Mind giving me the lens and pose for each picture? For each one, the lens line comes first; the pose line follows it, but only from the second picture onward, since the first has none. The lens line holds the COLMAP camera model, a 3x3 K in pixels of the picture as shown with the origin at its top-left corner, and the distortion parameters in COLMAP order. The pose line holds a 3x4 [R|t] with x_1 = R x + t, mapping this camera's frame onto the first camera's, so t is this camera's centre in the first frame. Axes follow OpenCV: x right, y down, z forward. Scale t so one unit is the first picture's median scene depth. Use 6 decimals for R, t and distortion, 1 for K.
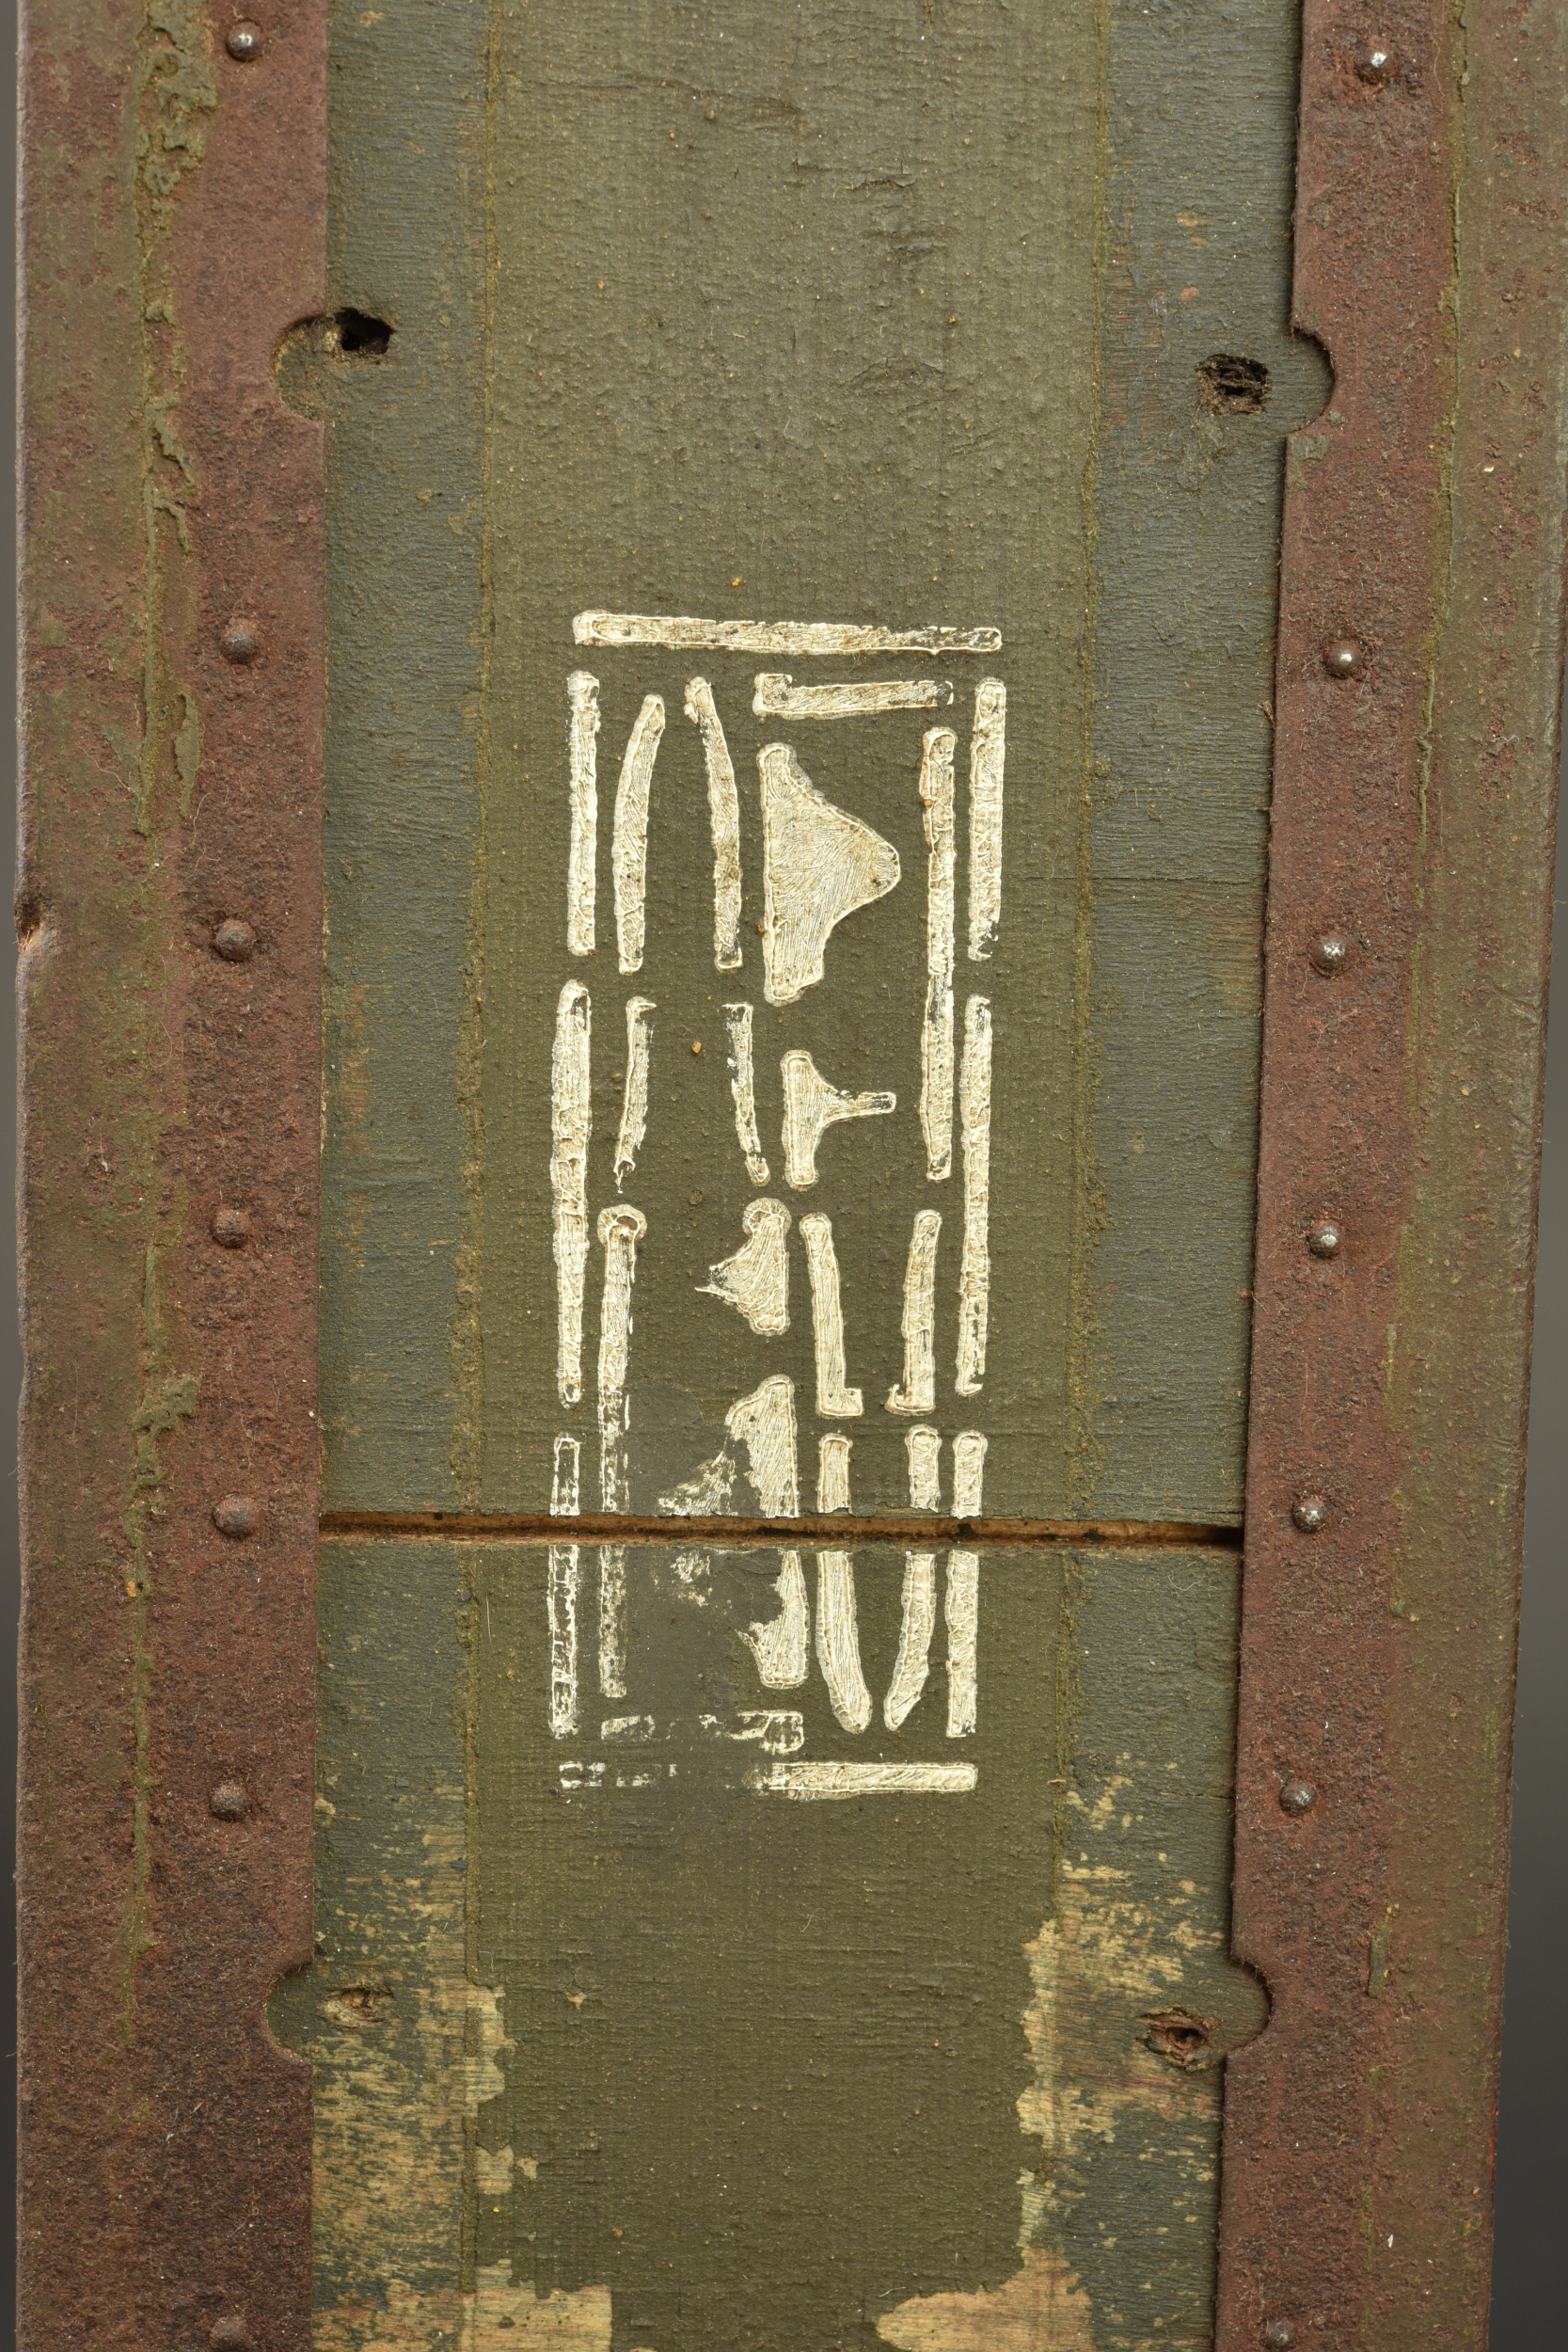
lens RADIAL K [[4031.9, 0, 784.0], [0, 4031.9, 1176.0], [0, 0, 1]] dist [-0.002930, 0.030251]
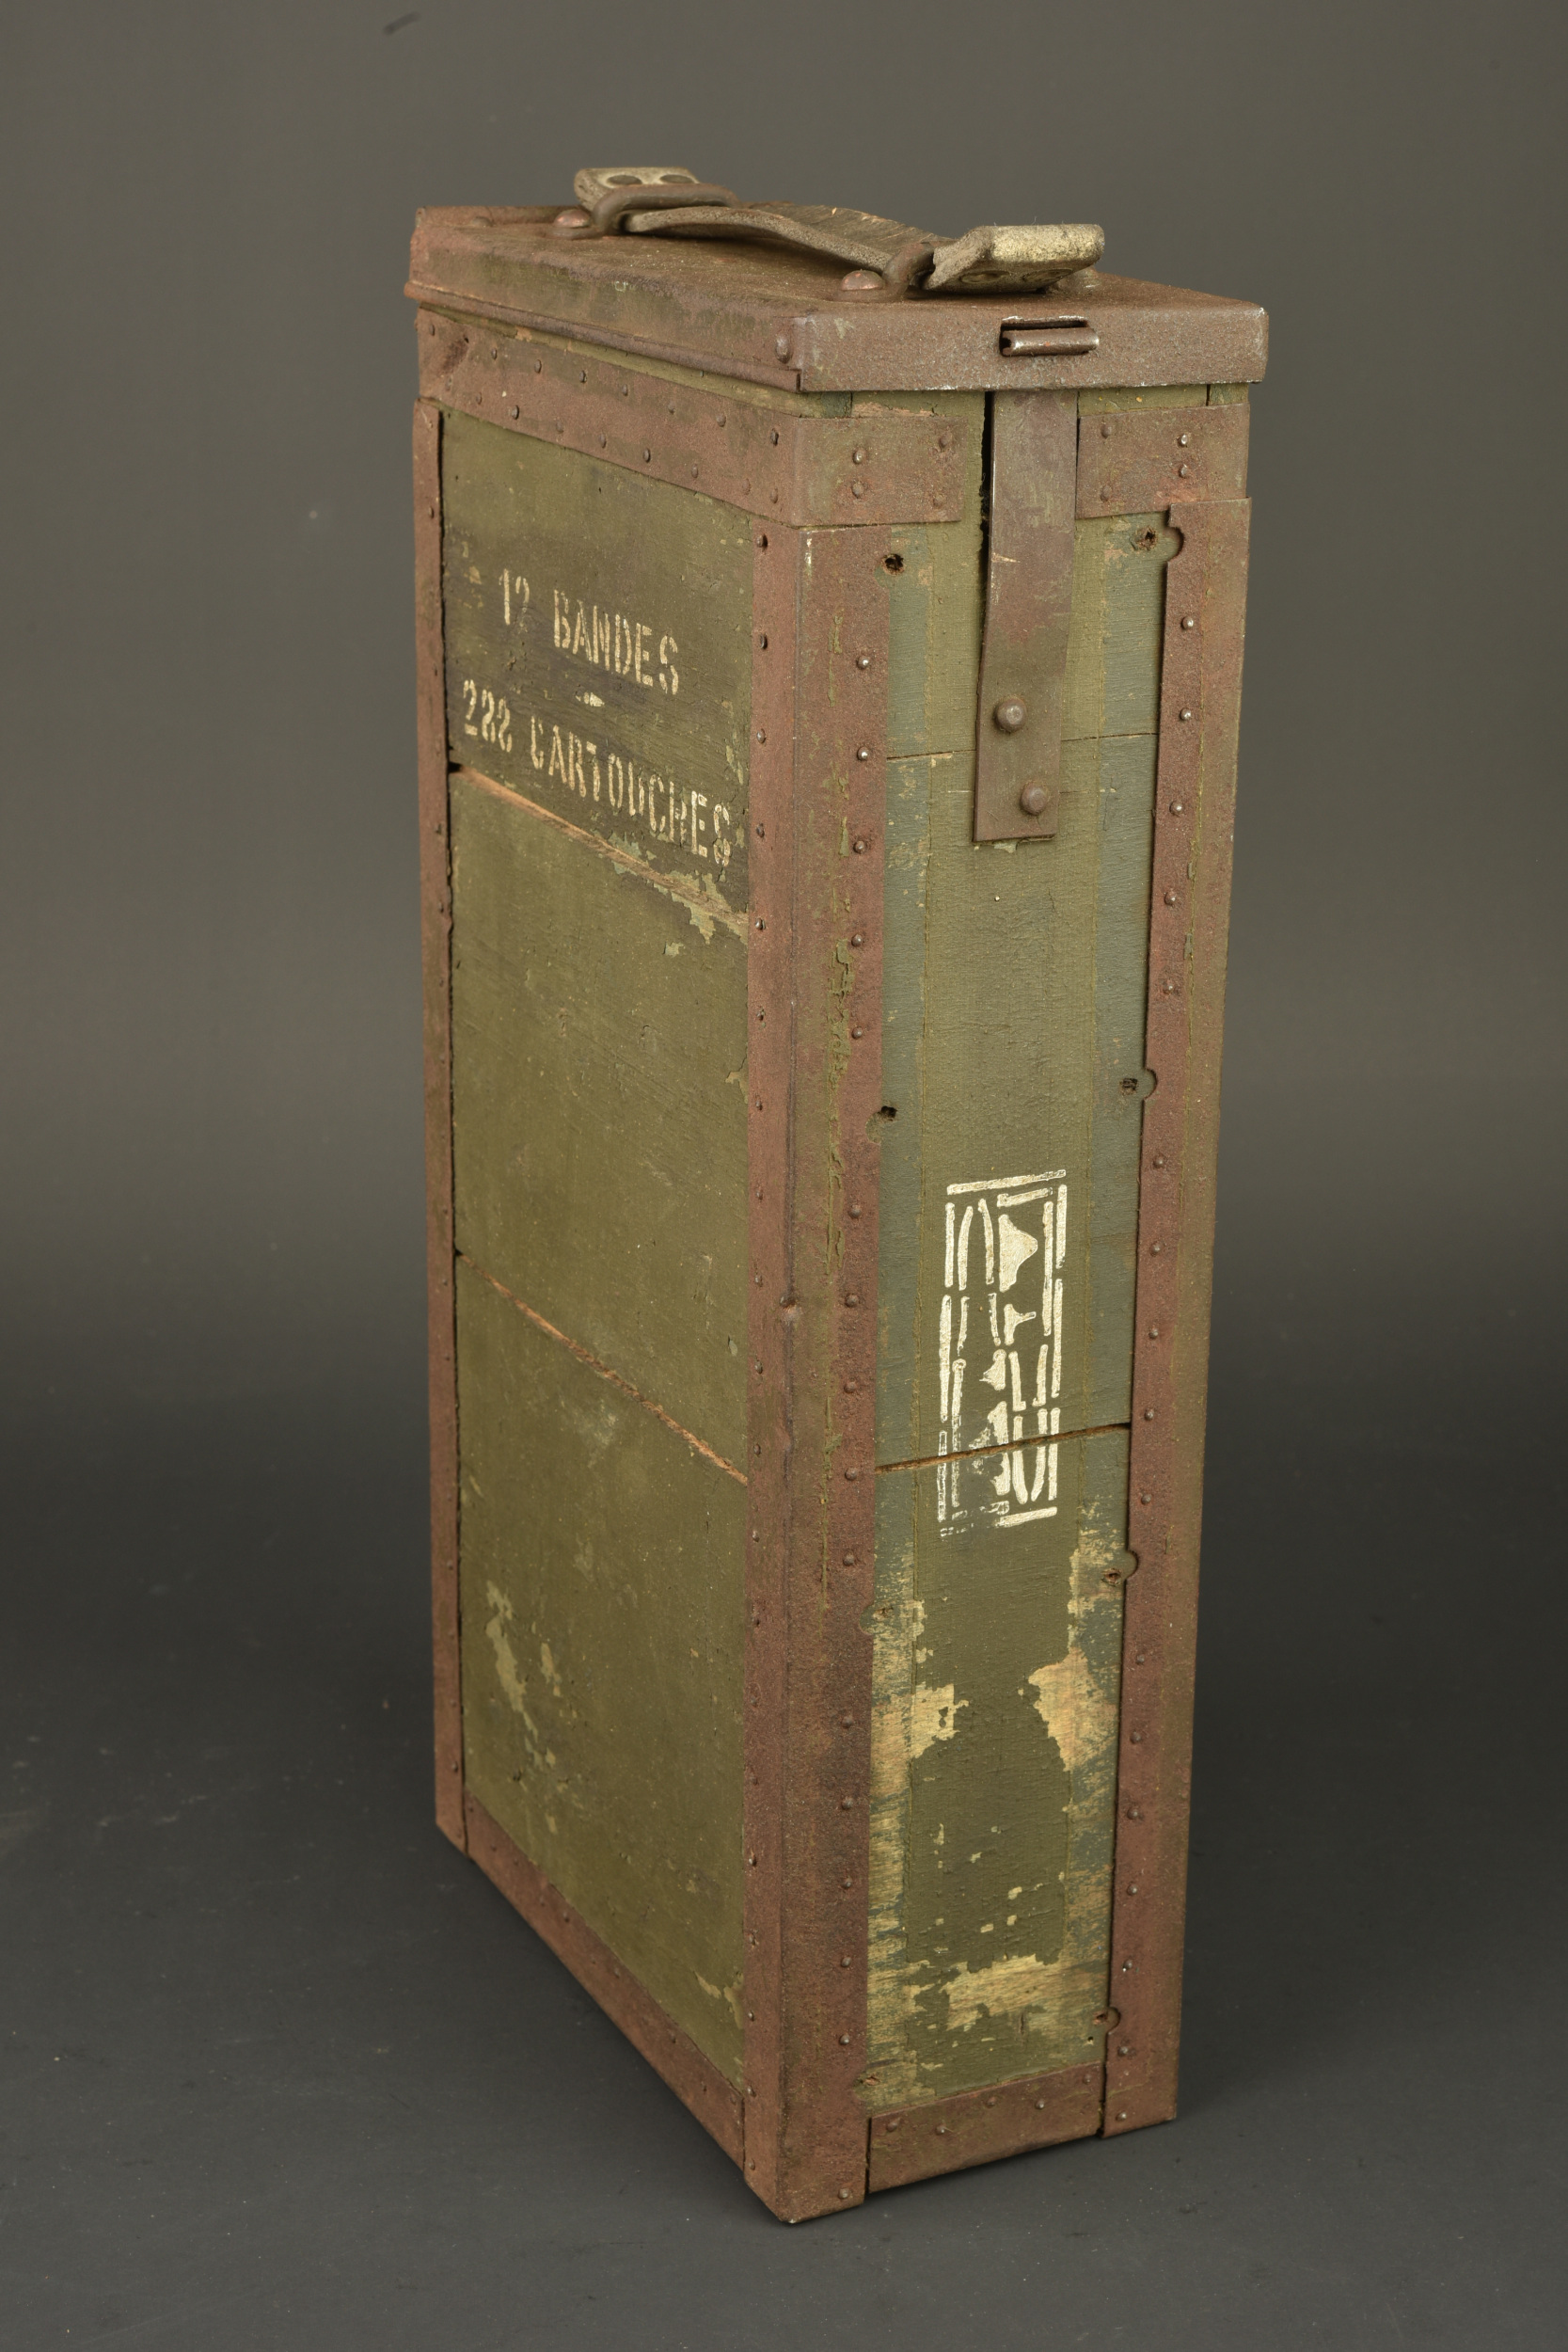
lens RADIAL K [[4031.9, 0, 784.0], [0, 4031.9, 1176.0], [0, 0, 1]] dist [-0.002930, 0.030251]
pose [[0.920910, -0.137548, 0.364698, -1.289888], [0.059443, 0.974281, 0.217354, -0.821548], [-0.385215, -0.178485, 0.905402, -1.766867]]
